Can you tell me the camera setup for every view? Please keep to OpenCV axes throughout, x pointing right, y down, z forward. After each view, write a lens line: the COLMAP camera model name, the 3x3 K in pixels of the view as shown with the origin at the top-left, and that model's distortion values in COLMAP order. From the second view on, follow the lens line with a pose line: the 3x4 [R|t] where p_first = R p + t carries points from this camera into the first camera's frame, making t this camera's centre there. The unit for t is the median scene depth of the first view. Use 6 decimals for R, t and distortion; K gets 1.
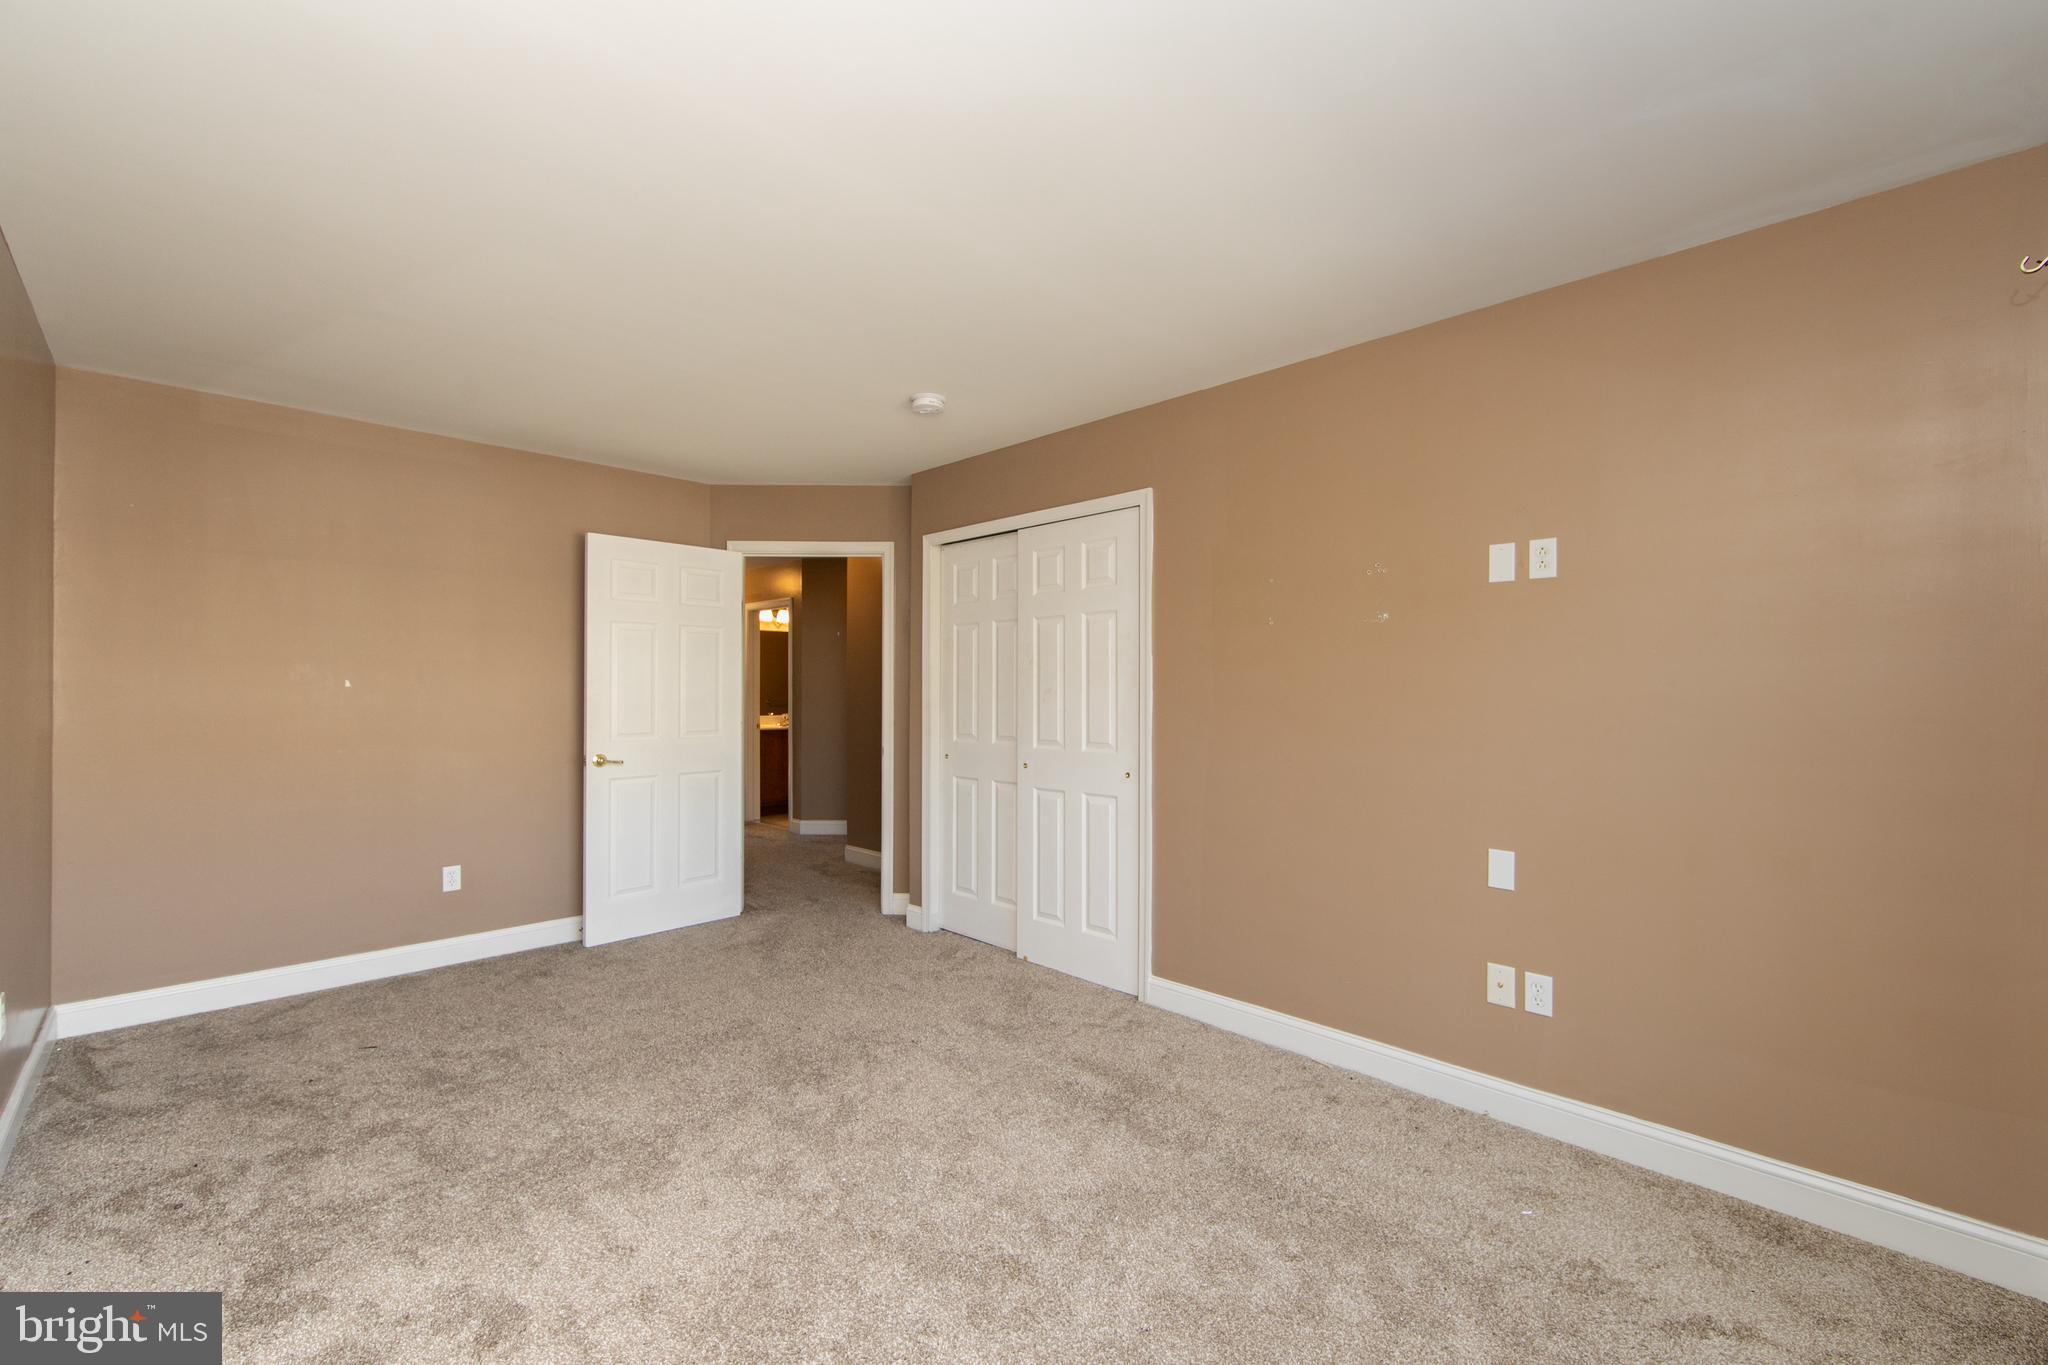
lens RADIAL K [[827.9, 0, 1026.4], [0, 827.9, 689.3], [0, 0, 1]] dist [-0.000798, -0.000170]
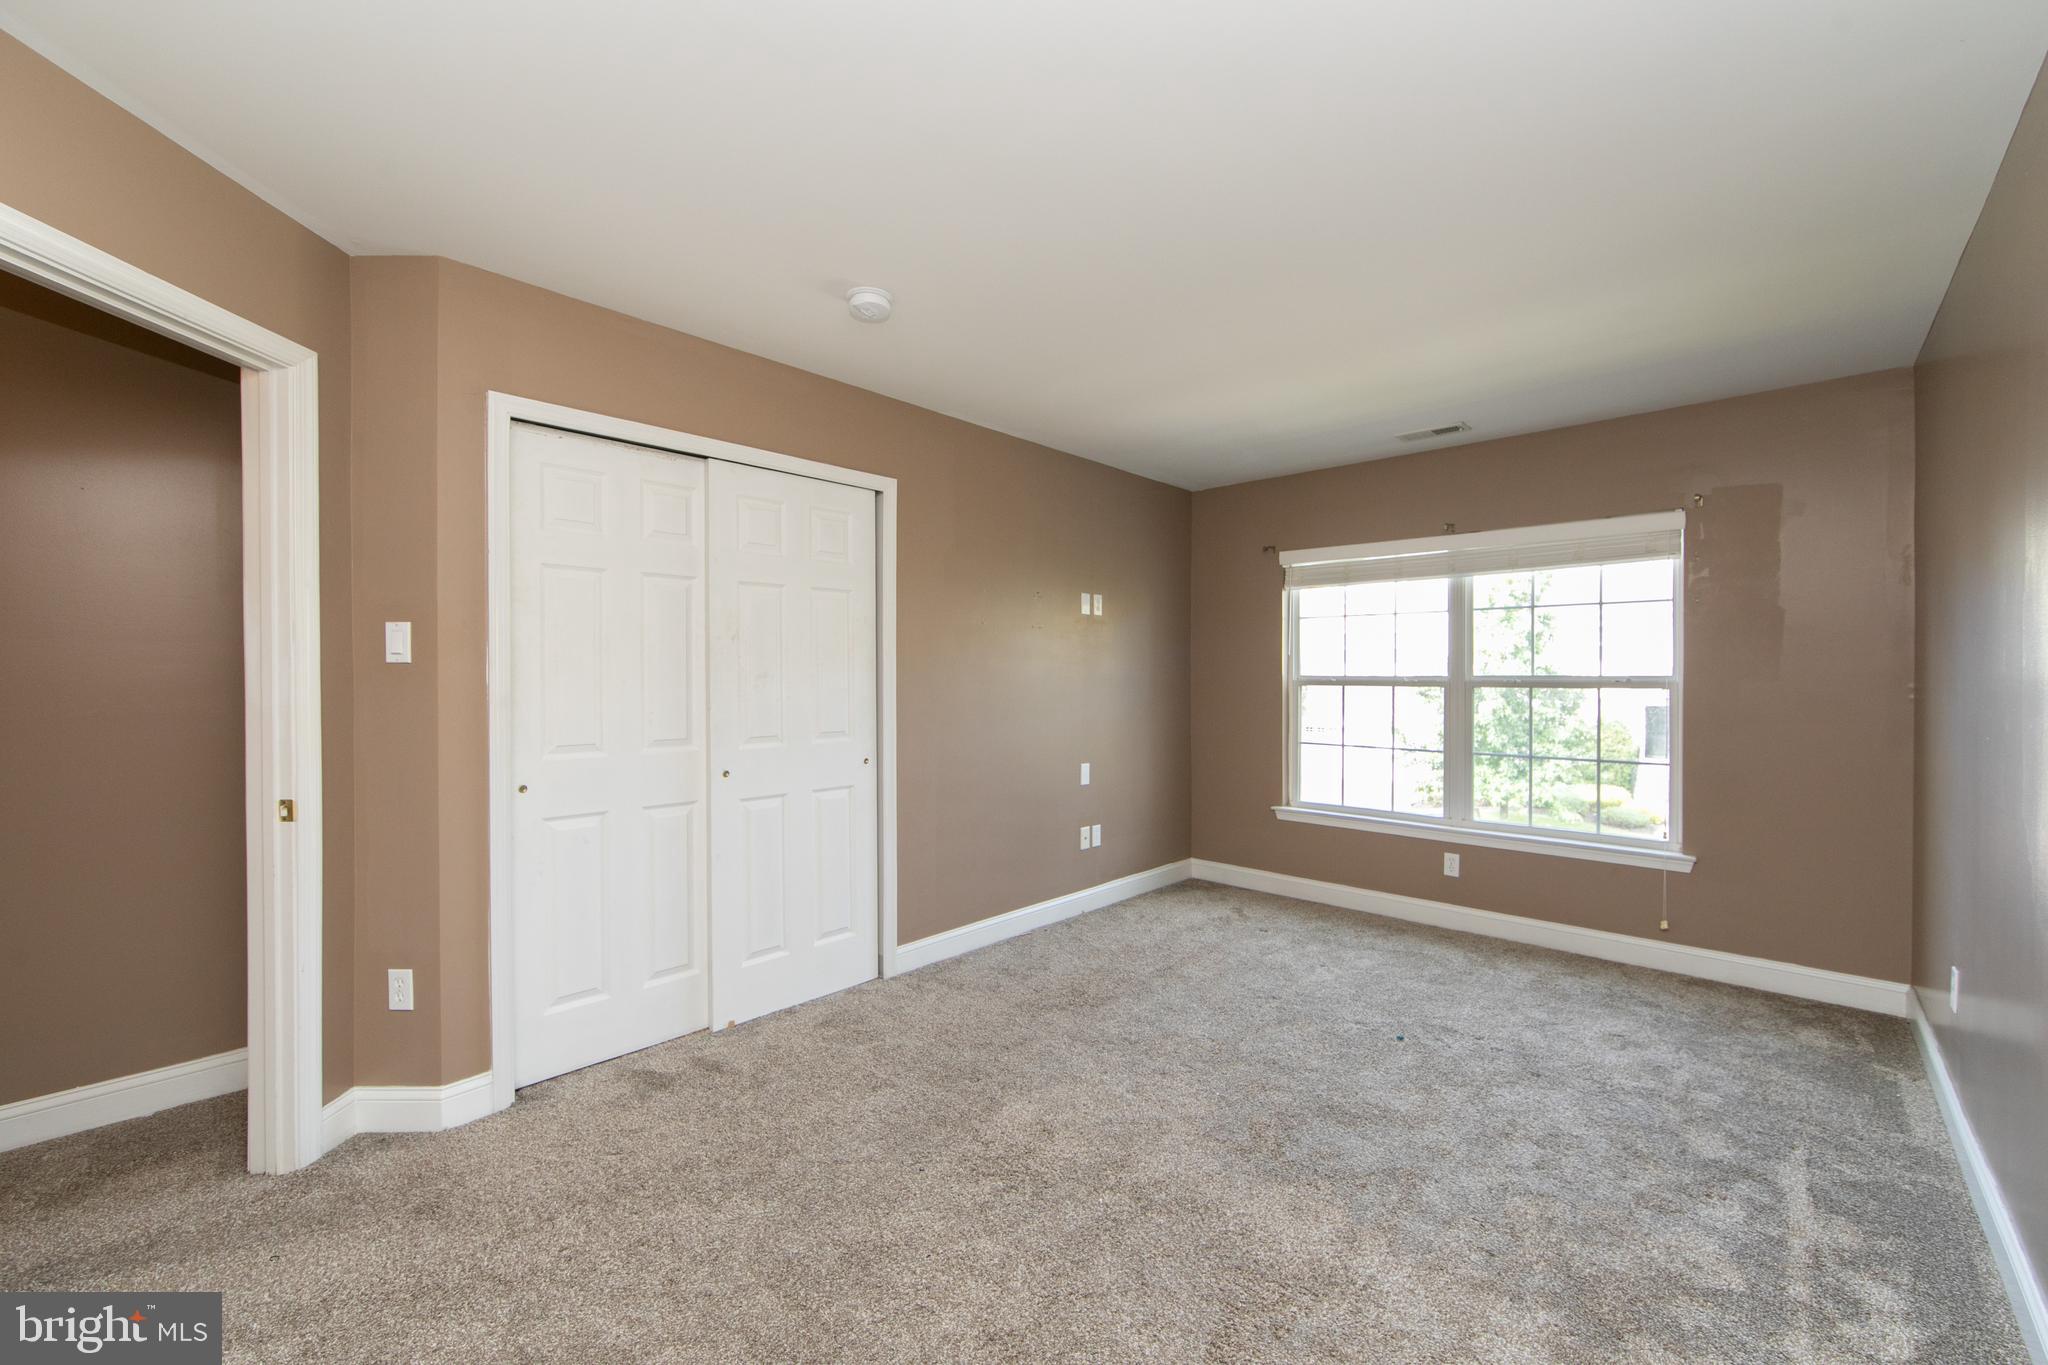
lens RADIAL K [[823.0, 0, 987.5], [0, 823.0, 670.1], [0, 0, 1]] dist [-0.000476, -0.000020]
pose [[-0.003549, 0.004964, 0.999981, -0.760641], [-0.001106, 0.999987, -0.004968, -0.000580], [-0.999993, -0.001124, -0.003543, 0.754760]]
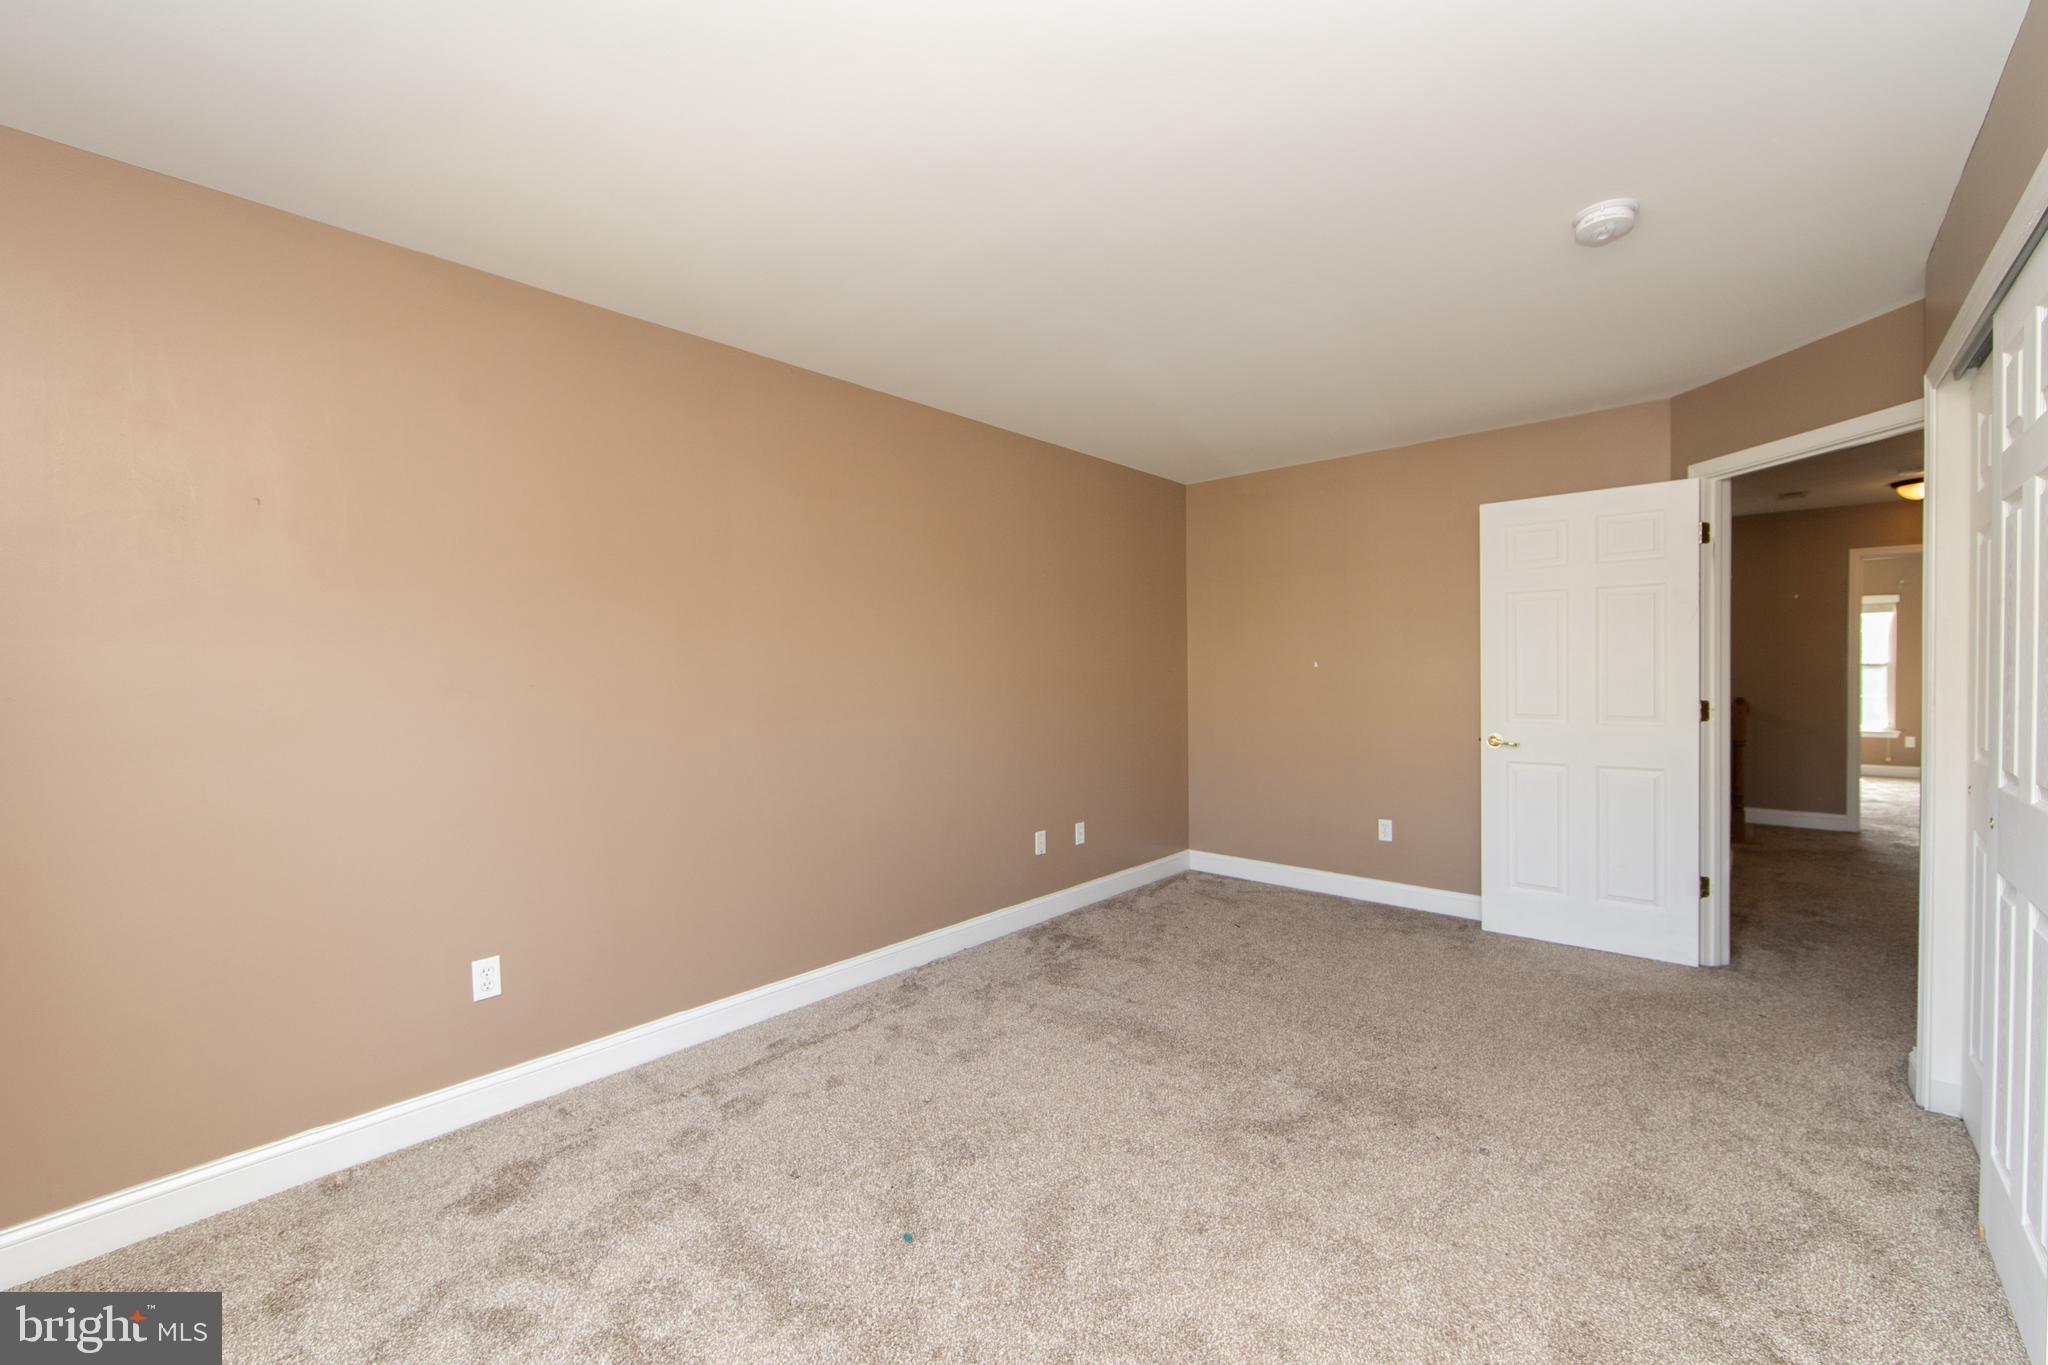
lens RADIAL K [[827.9, 0, 1026.4], [0, 827.9, 689.3], [0, 0, 1]] dist [-0.000798, -0.000170]
pose [[0.049063, 0.020795, -0.998579, 0.430420], [0.013000, 0.999685, 0.021457, -0.001330], [0.998711, -0.014034, 0.048777, 0.431995]]
